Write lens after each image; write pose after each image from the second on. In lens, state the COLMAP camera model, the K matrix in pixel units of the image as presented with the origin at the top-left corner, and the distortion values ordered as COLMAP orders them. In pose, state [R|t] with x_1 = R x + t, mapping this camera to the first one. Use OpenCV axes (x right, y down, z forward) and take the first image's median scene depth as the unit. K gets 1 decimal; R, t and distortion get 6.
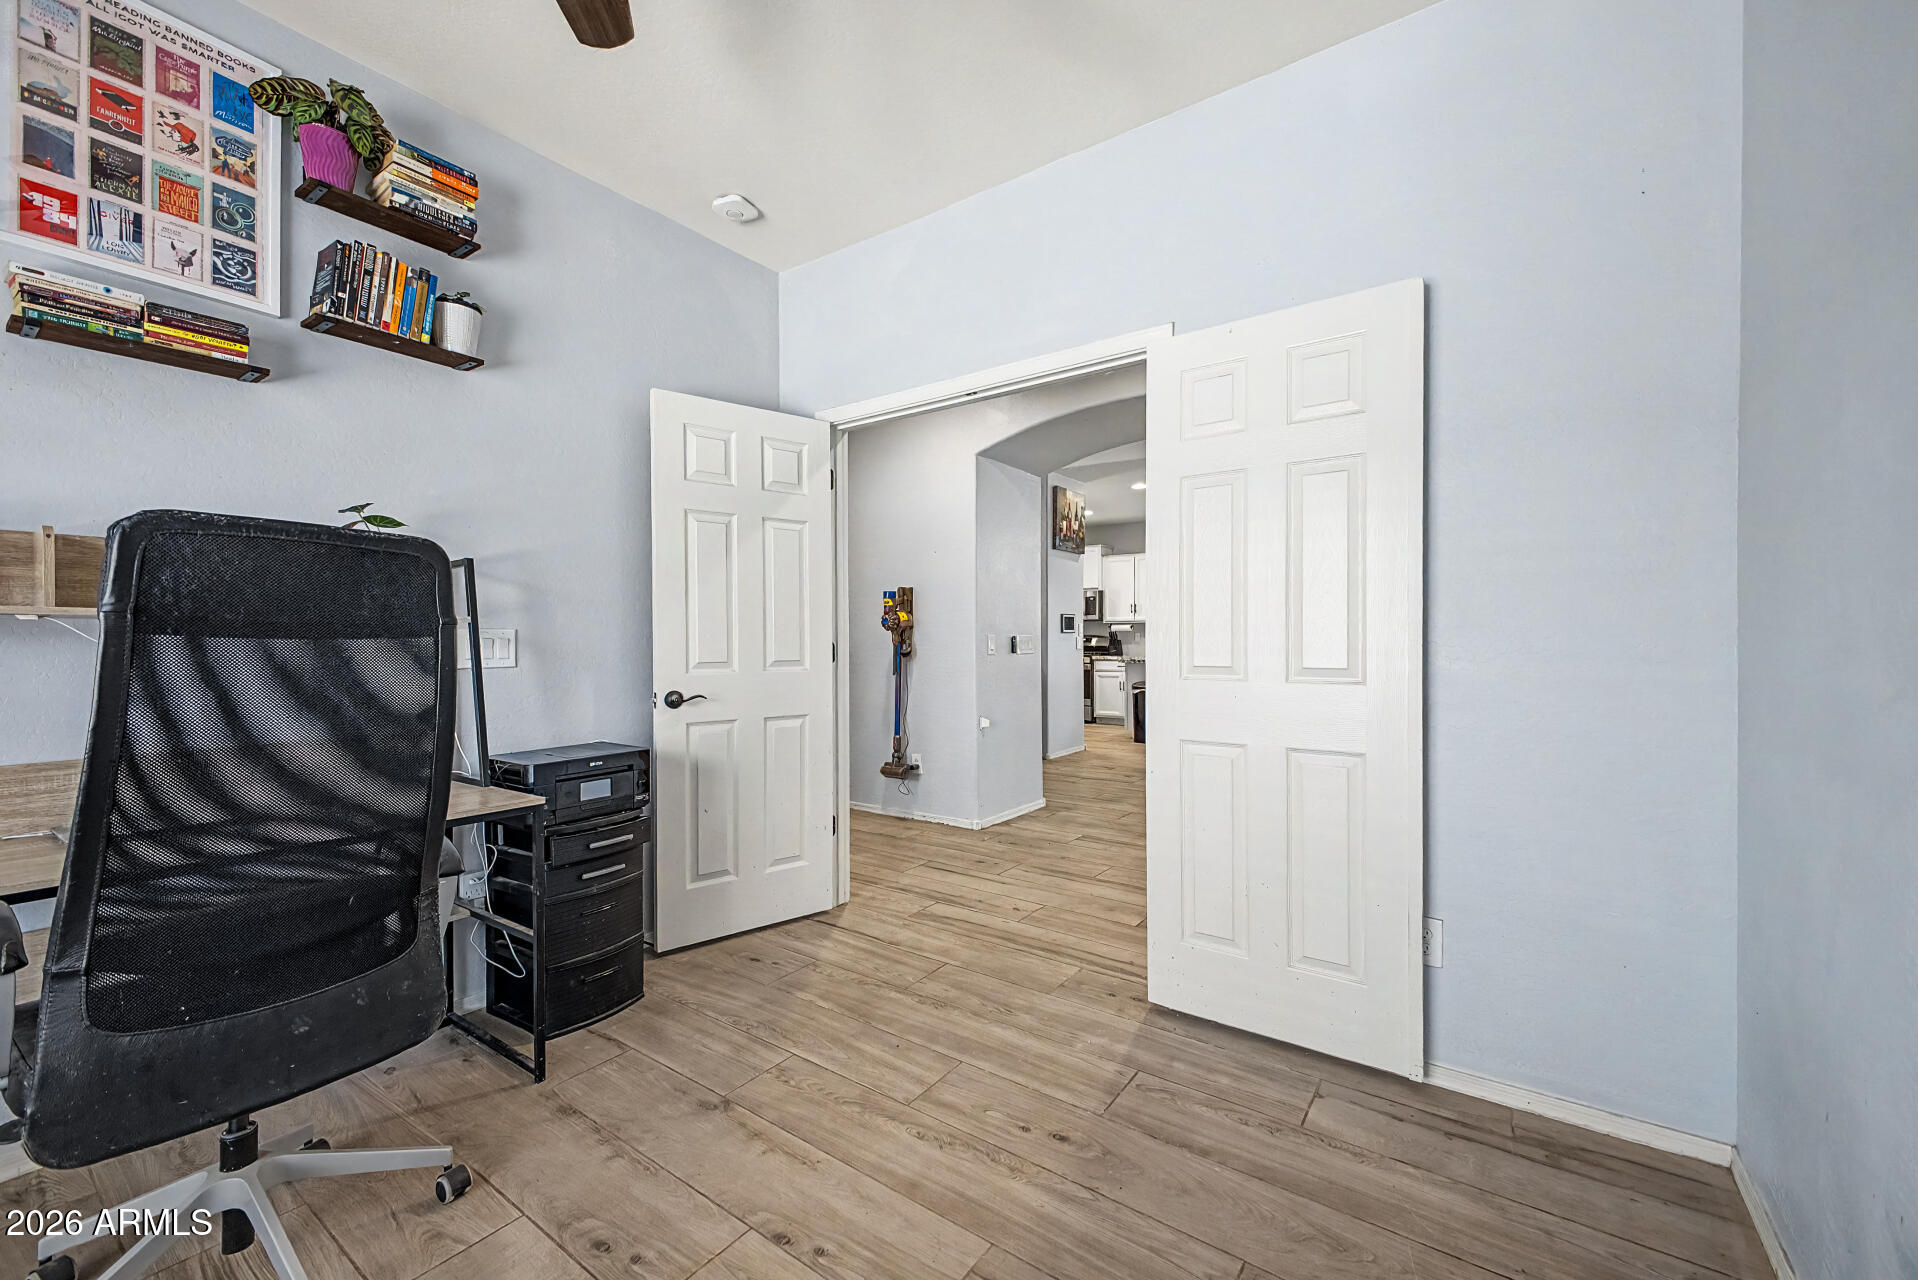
lens RADIAL K [[769.9, 0, 953.3], [0, 769.9, 641.4], [0, 0, 1]] dist [0.017382, -0.000251]
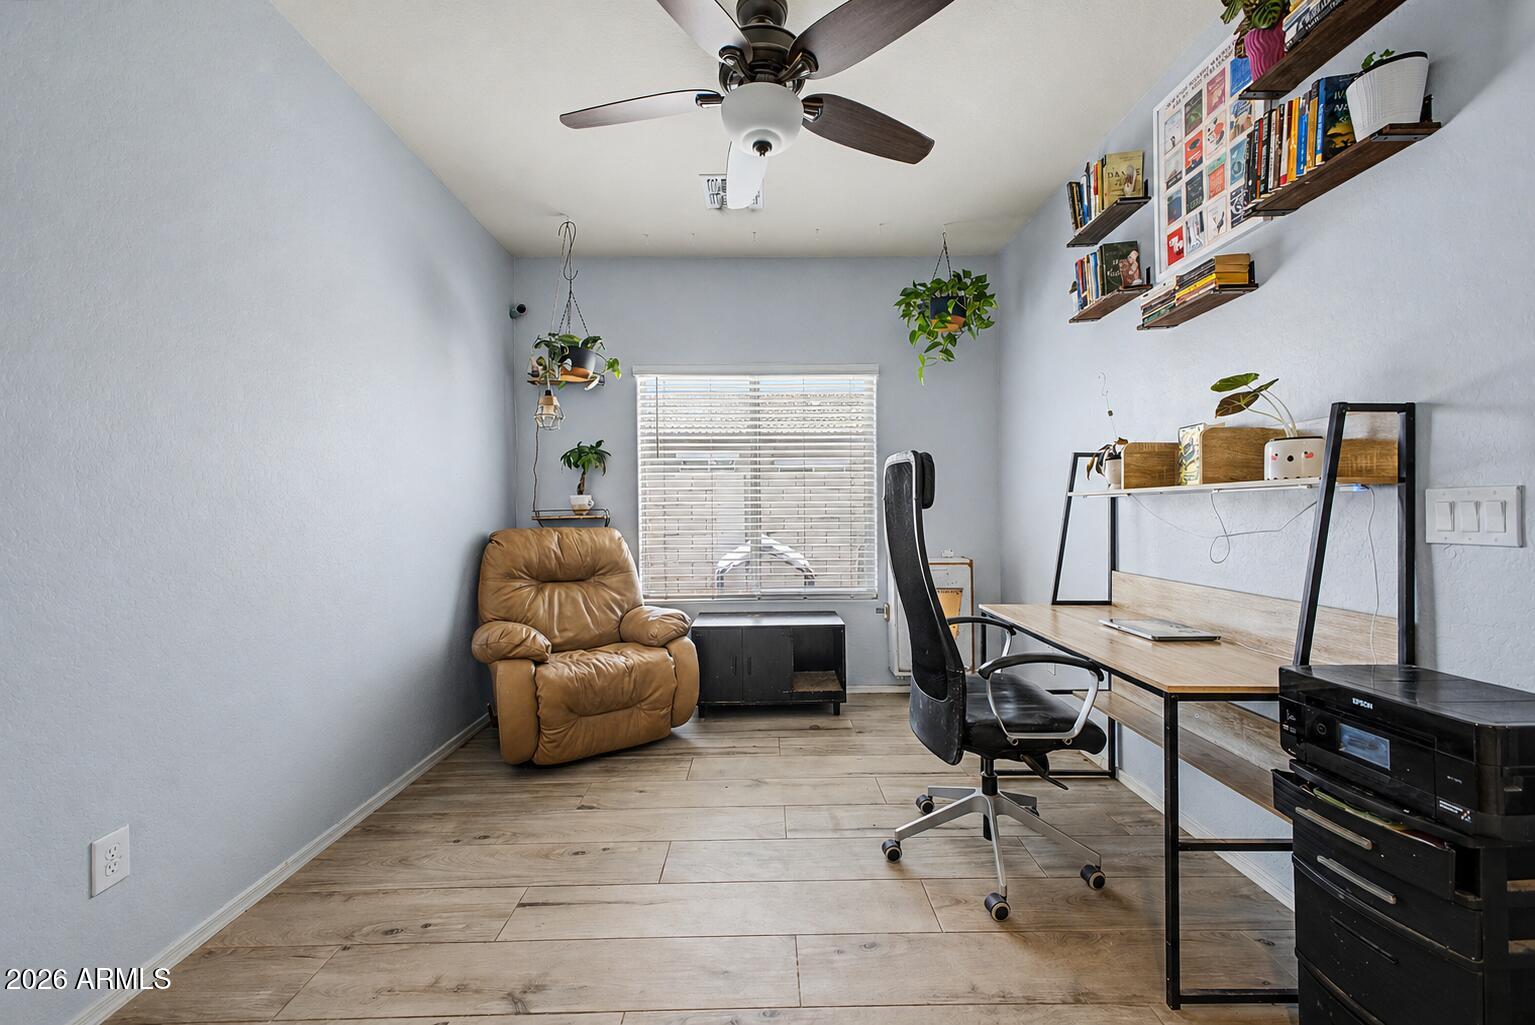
lens RADIAL K [[616.1, 0, 767.8], [0, 616.1, 511.7], [0, 0, 1]] dist [0.017382, -0.000251]
pose [[-0.804170, 0.004868, -0.594379, 0.274472], [0.005476, 0.999985, 0.000782, 0.000817], [0.594374, -0.002626, -0.804184, 1.387637]]
